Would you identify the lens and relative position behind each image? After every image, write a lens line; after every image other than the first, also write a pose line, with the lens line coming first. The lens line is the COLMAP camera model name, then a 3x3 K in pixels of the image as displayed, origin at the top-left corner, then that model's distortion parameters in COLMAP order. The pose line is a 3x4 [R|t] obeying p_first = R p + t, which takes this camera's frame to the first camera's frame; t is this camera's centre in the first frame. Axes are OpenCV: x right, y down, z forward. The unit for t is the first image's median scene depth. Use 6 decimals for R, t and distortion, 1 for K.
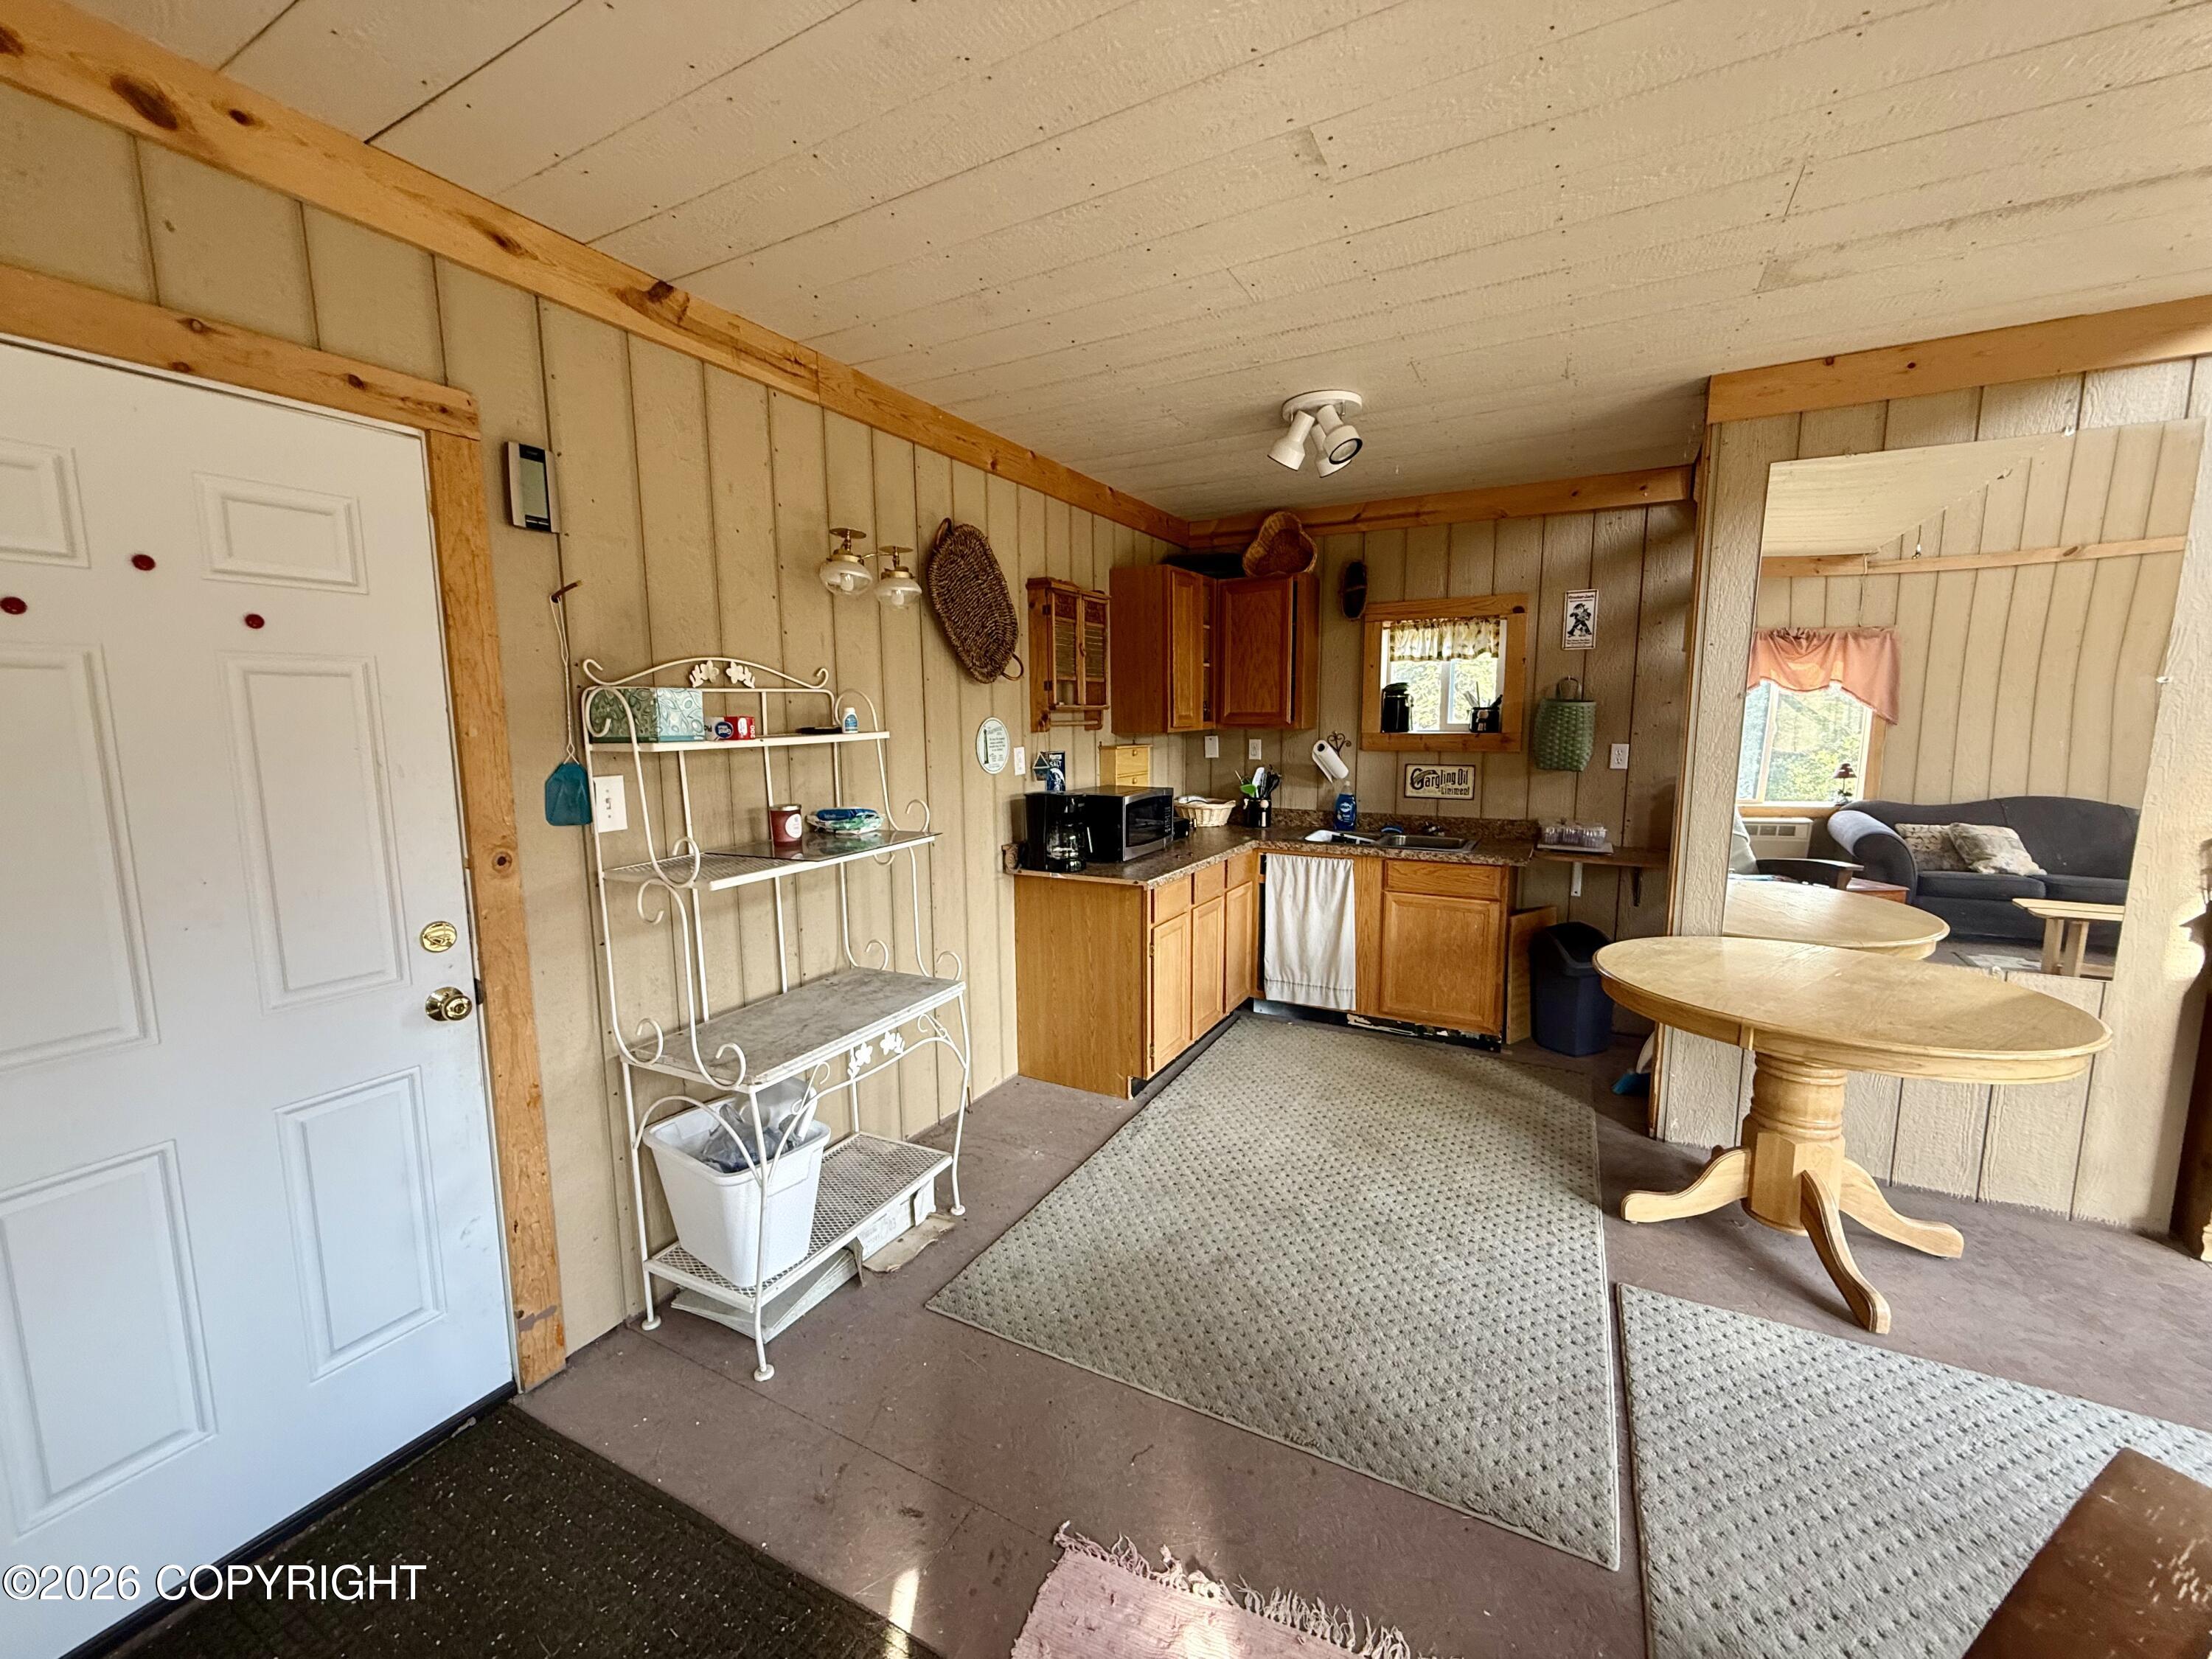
lens RADIAL K [[883.6, 0, 1094.0], [0, 883.6, 829.4], [0, 0, 1]] dist [-0.001970, 0.000049]
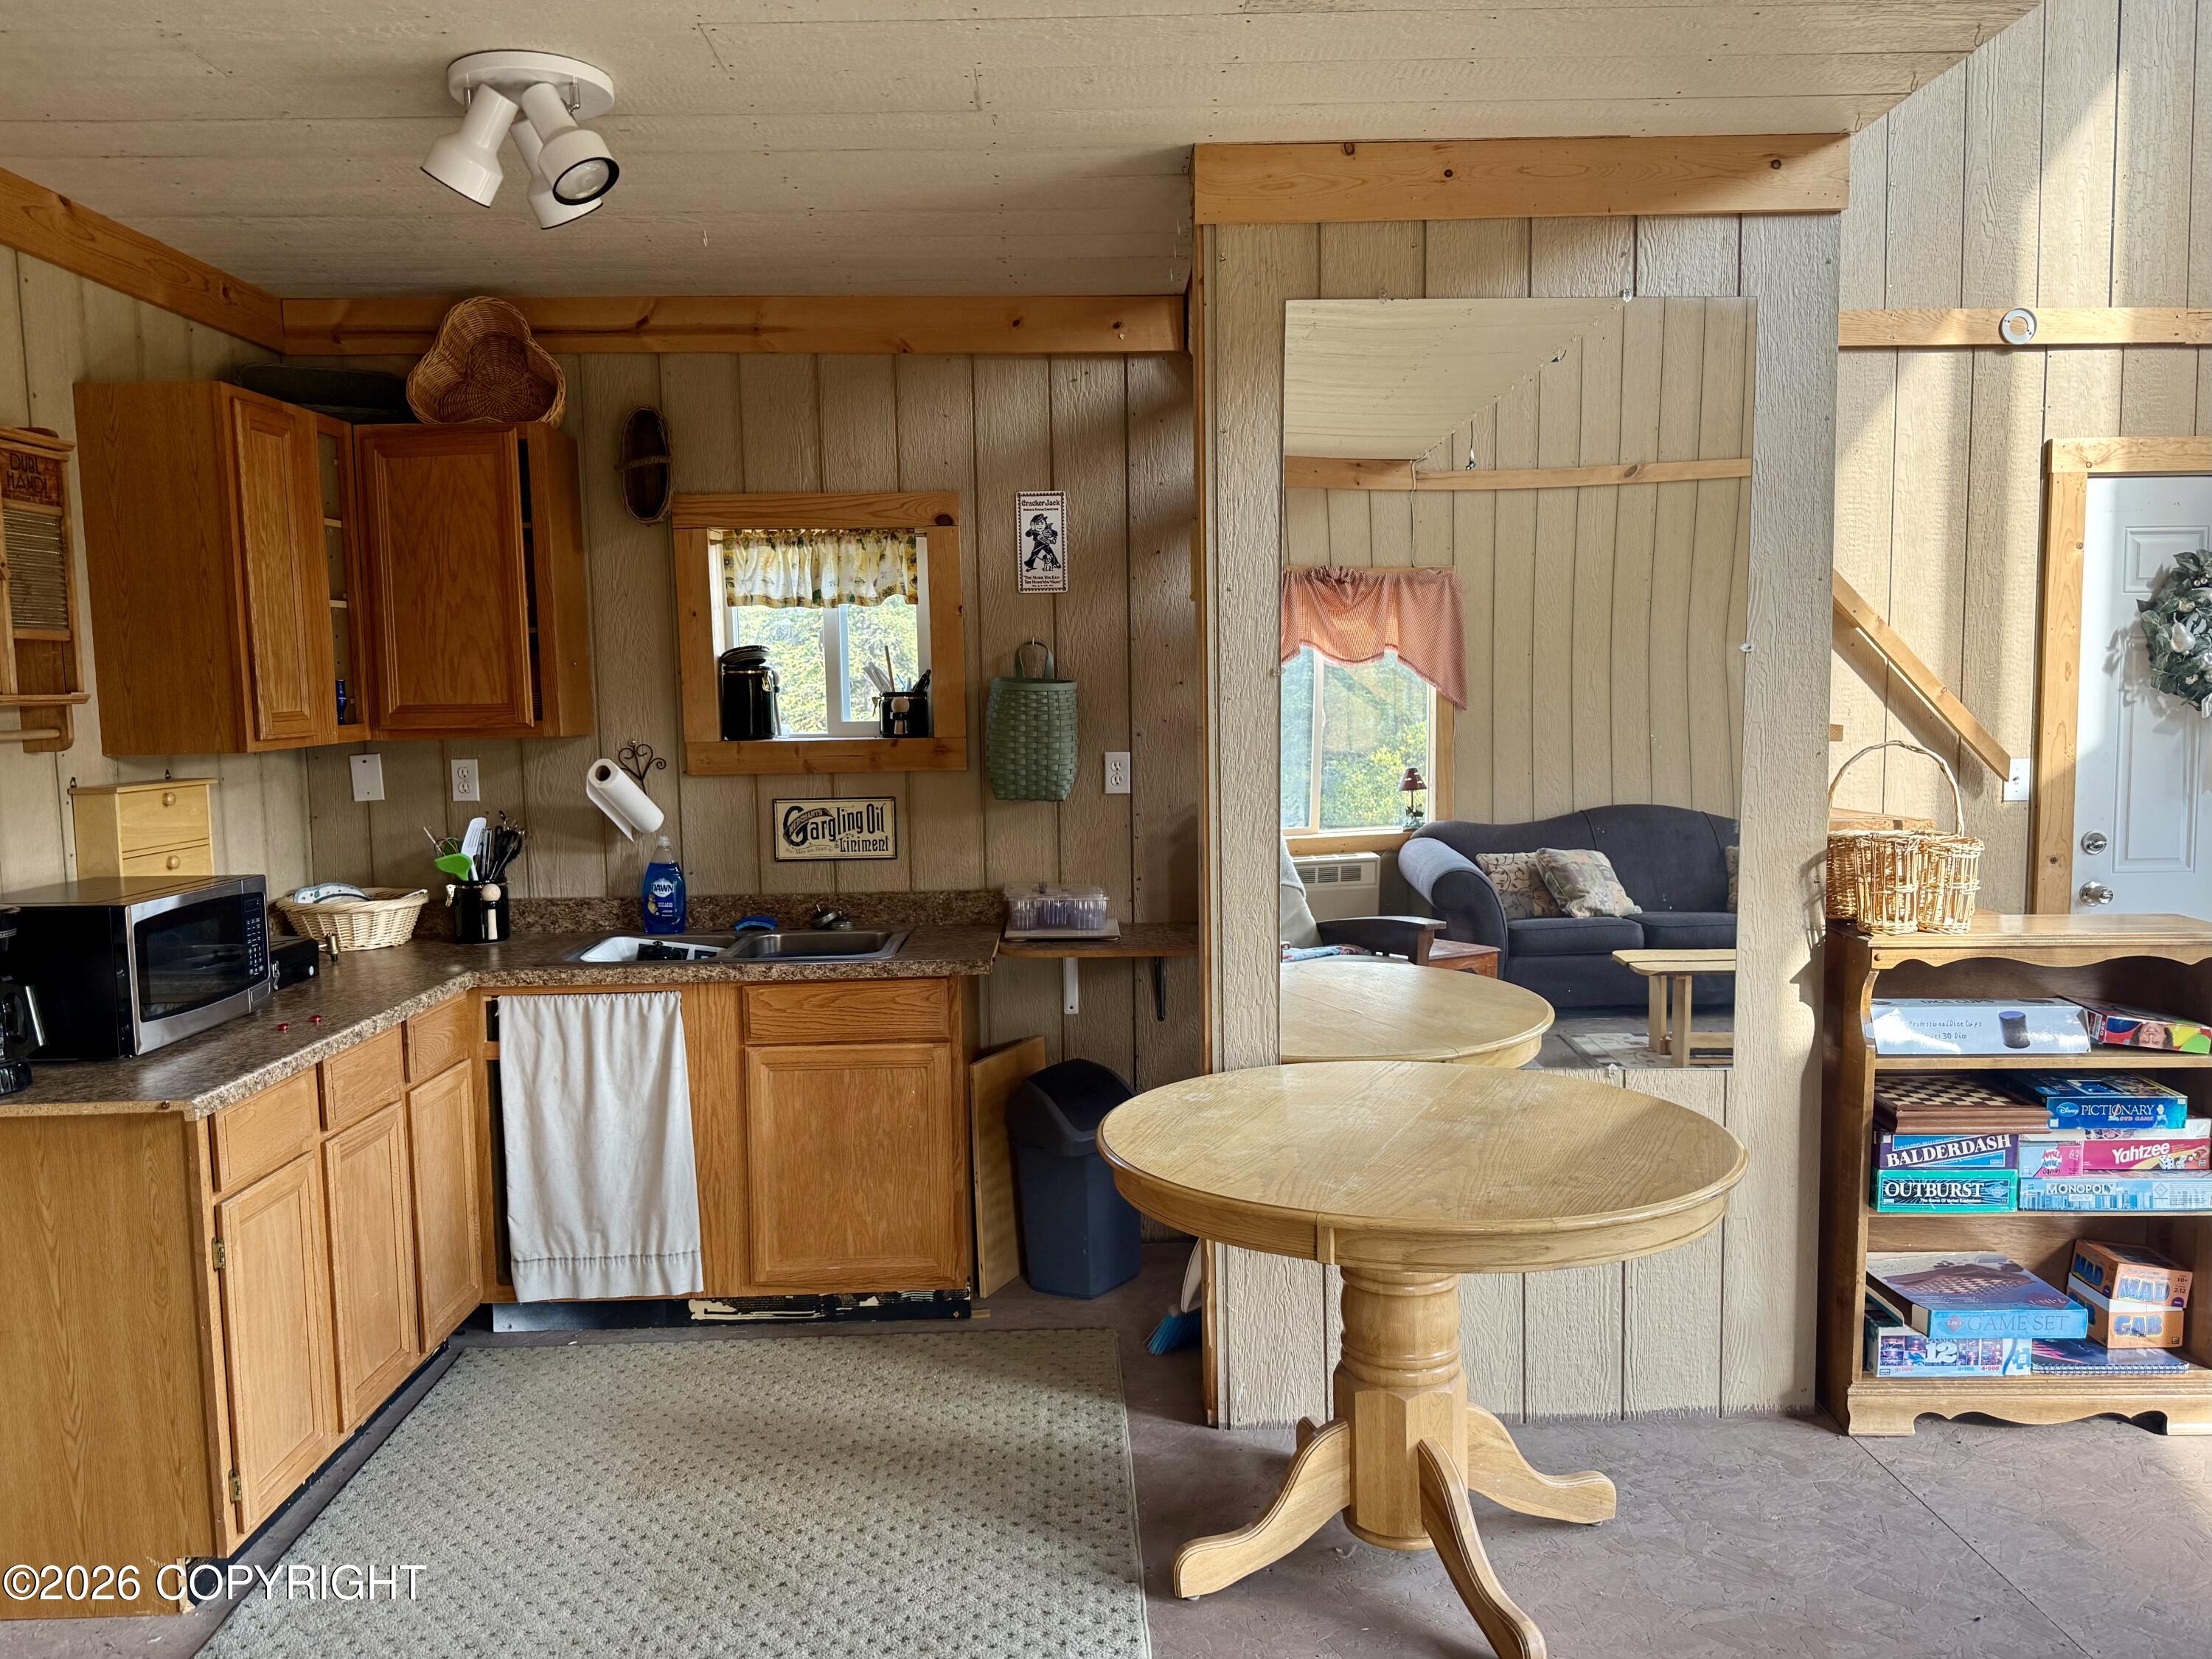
lens RADIAL K [[1562.8, 0, 1129.5], [0, 1562.8, 833.9], [0, 0, 1]] dist [0.051340, -0.066186]
pose [[0.862487, -0.055650, 0.503011, 0.077585], [0.076124, 0.996893, -0.020237, -0.021283], [-0.500322, 0.055745, 0.864043, 0.098551]]
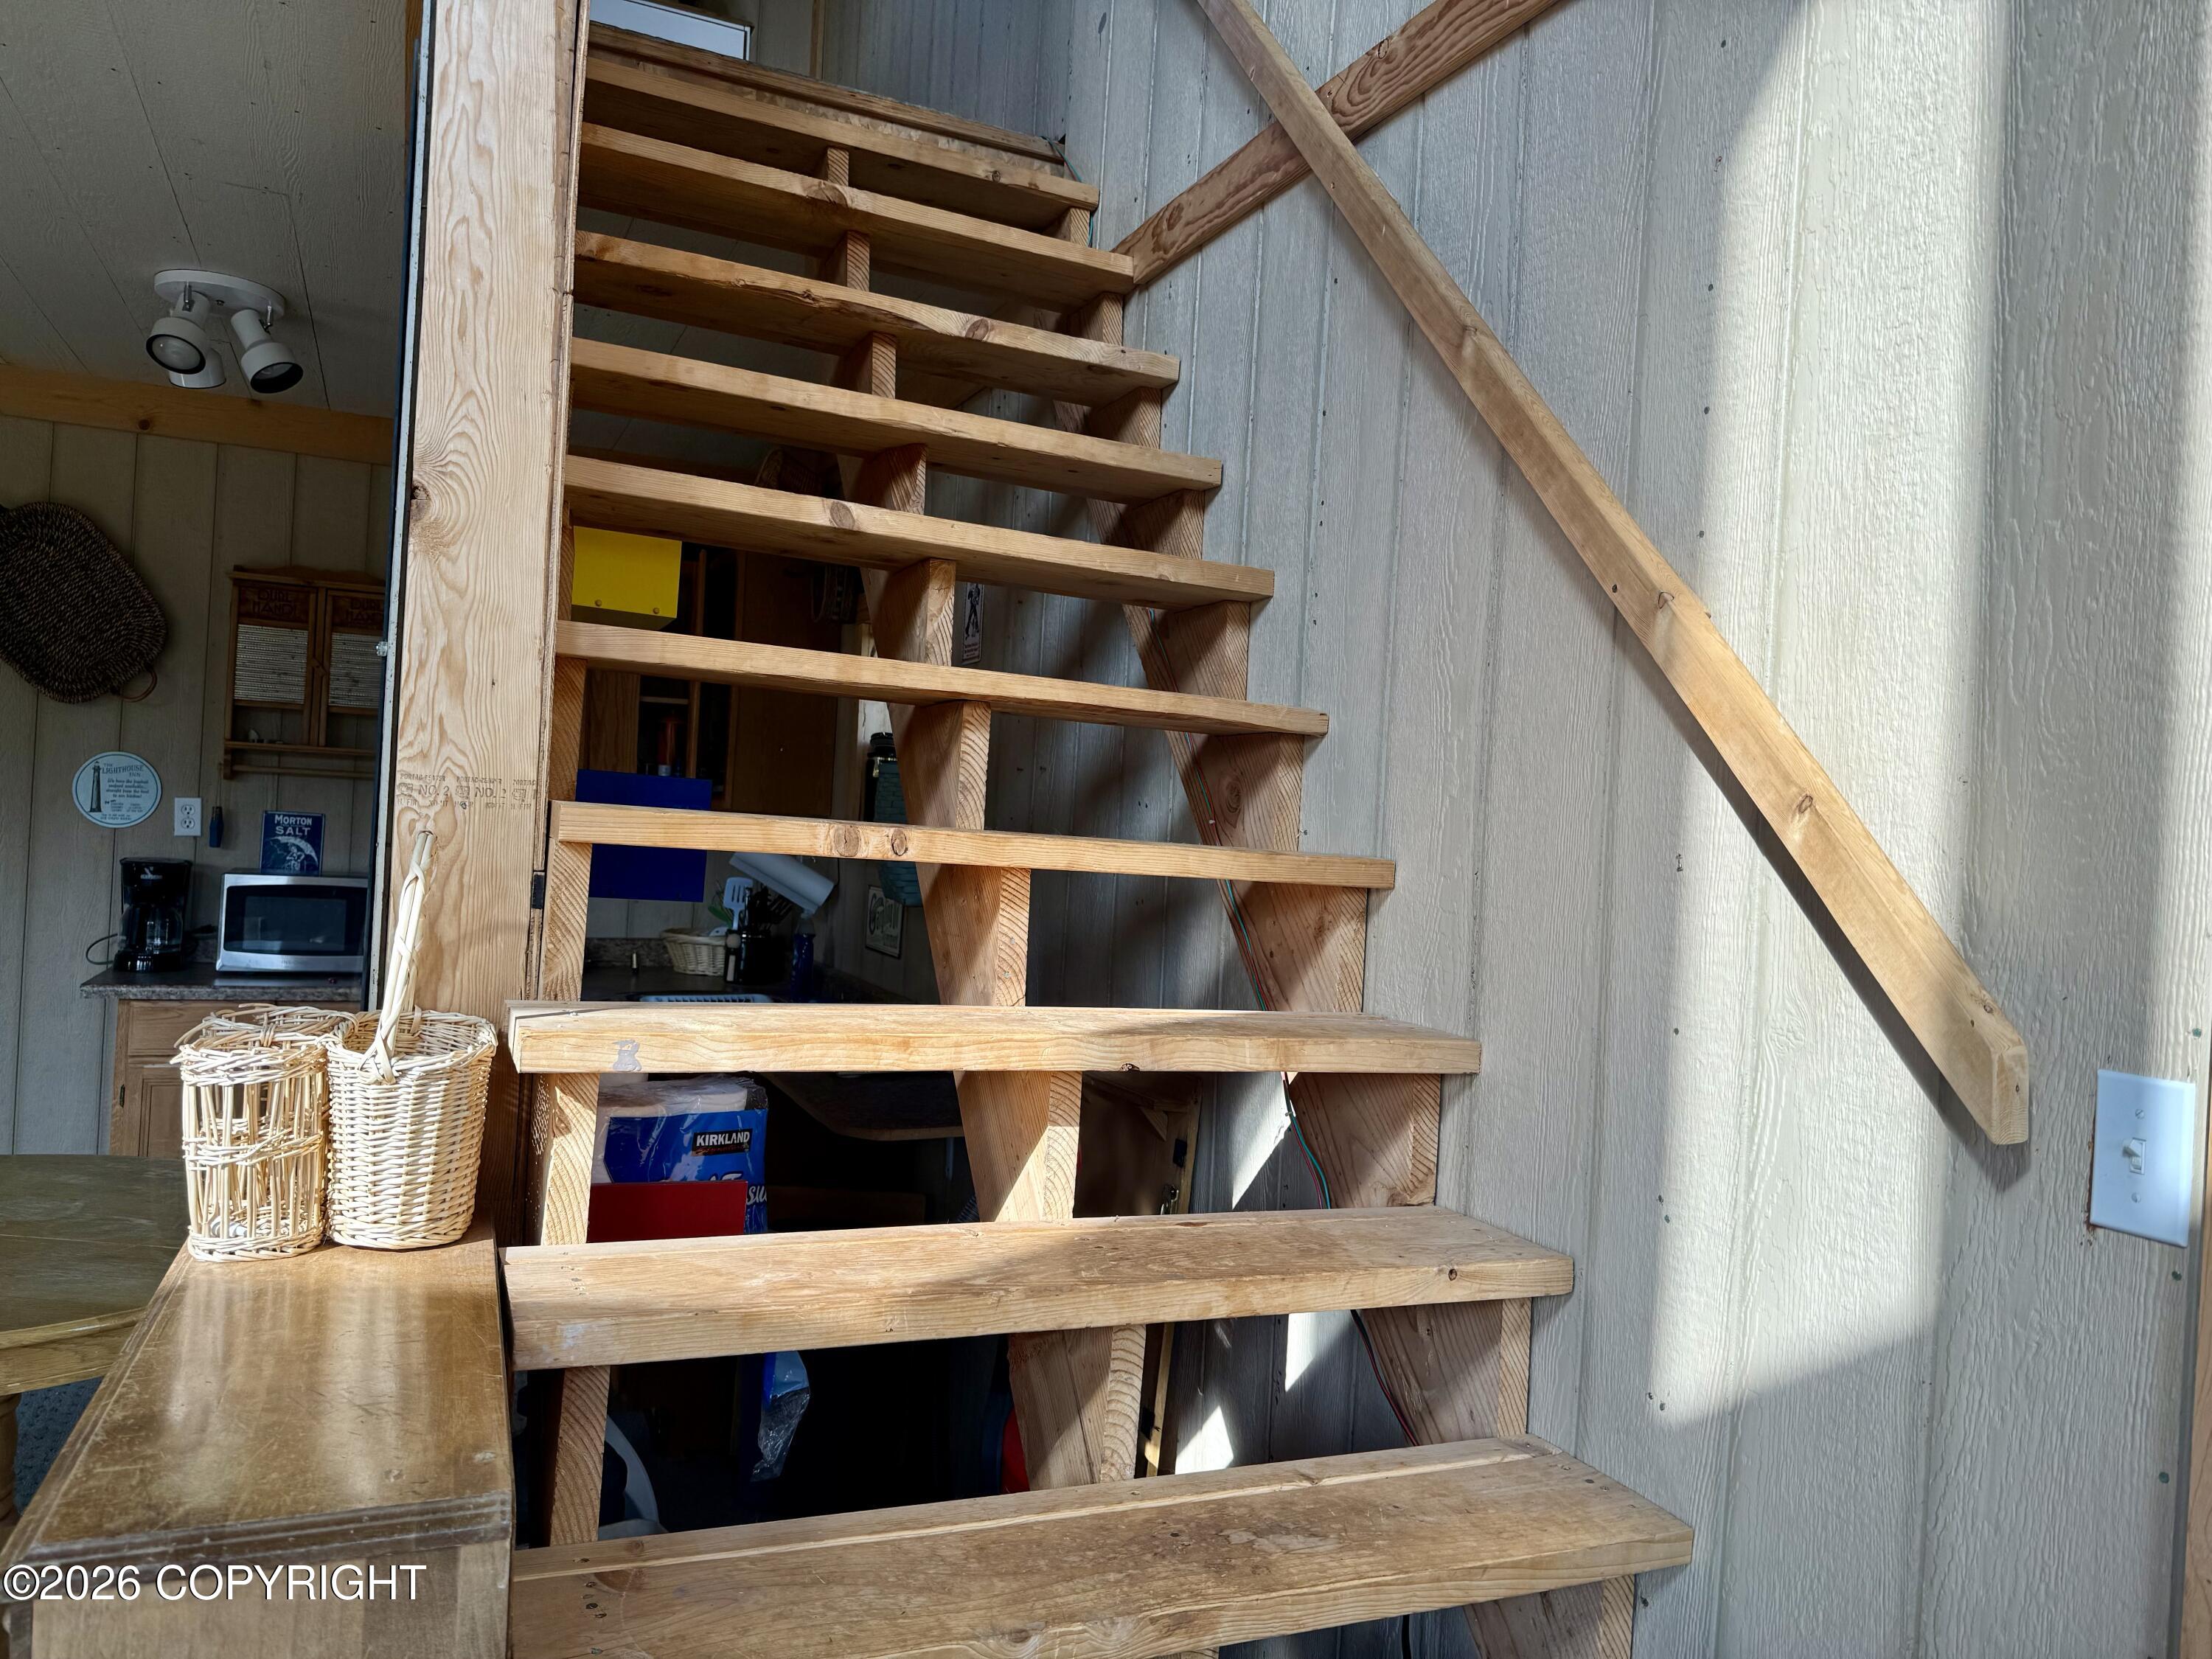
lens RADIAL K [[1562.8, 0, 1092.1], [0, 1562.8, 824.4], [0, 0, 1]] dist [0.051340, -0.066186]
pose [[0.801567, 0.048053, -0.595971, 1.464453], [-0.135459, 0.985442, -0.102734, -0.045413], [0.582358, 0.163078, 0.796407, 0.476796]]
